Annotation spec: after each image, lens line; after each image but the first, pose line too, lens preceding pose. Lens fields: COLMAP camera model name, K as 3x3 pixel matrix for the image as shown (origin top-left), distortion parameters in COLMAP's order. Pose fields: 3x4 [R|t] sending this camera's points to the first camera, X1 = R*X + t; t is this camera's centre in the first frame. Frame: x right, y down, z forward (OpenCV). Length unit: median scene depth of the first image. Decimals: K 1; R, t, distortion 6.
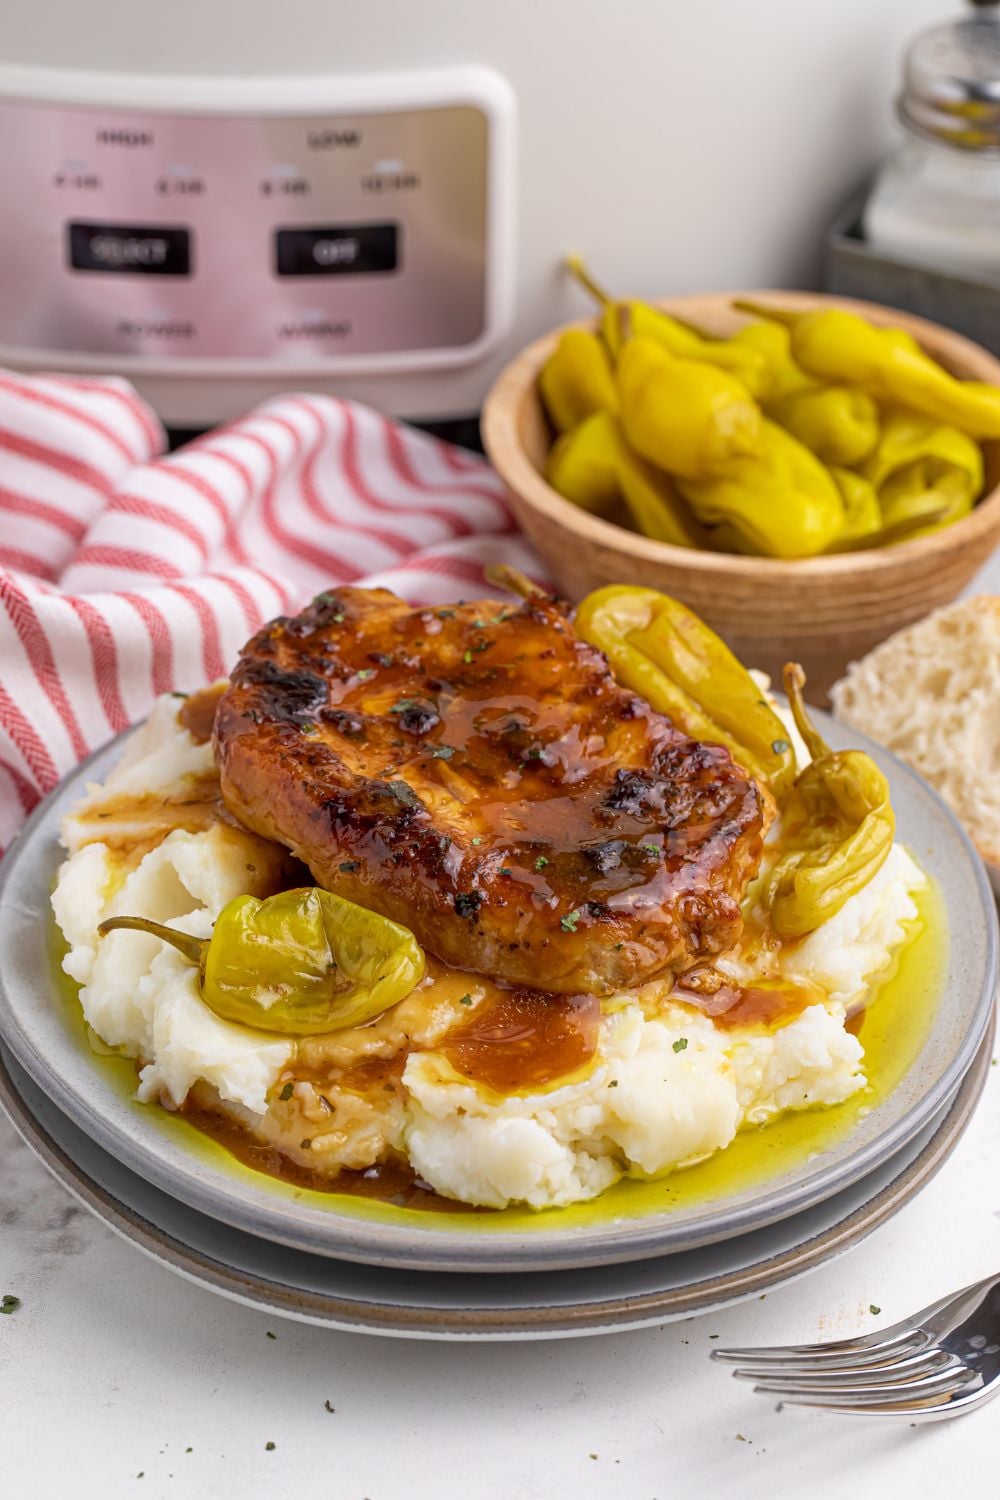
lens RADIAL K [[4729.4, 0, 498.1], [0, 4729.4, 661.7], [0, 0, 1]] dist [-0.104172, -0.178770]
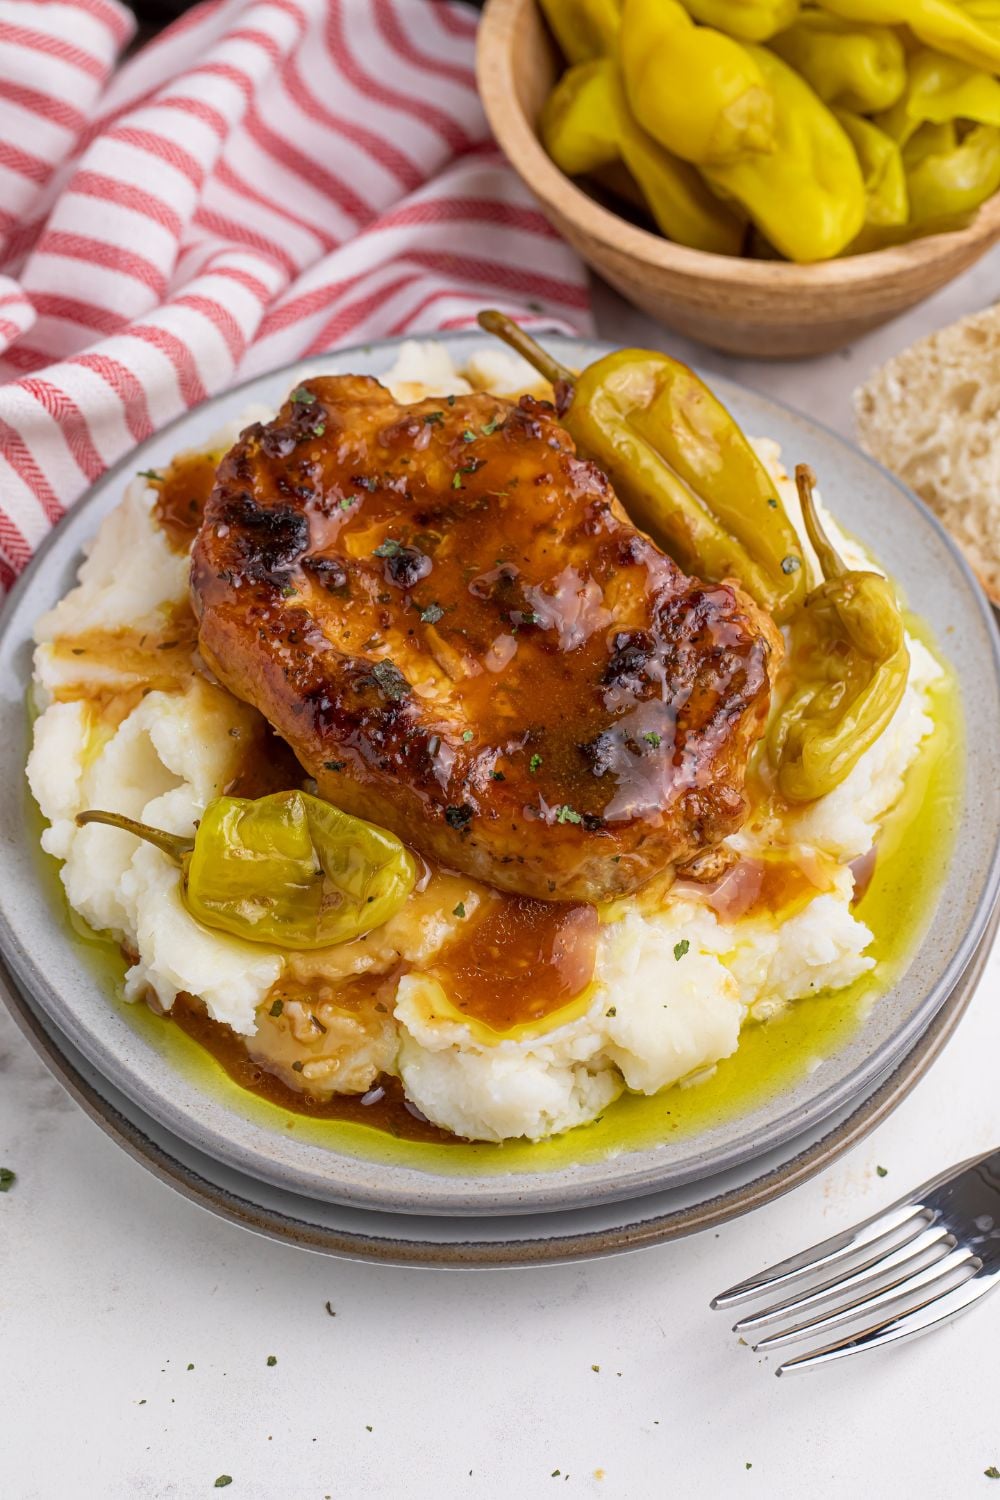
lens RADIAL K [[4729.4, 0, 498.1], [0, 4729.4, 661.7], [0, 0, 1]] dist [-0.104172, -0.178770]
pose [[0.999714, -0.013649, -0.019622, 0.020329], [0.019822, 0.932153, 0.361520, -0.317107], [0.013356, -0.361806, 0.932158, 0.116732]]
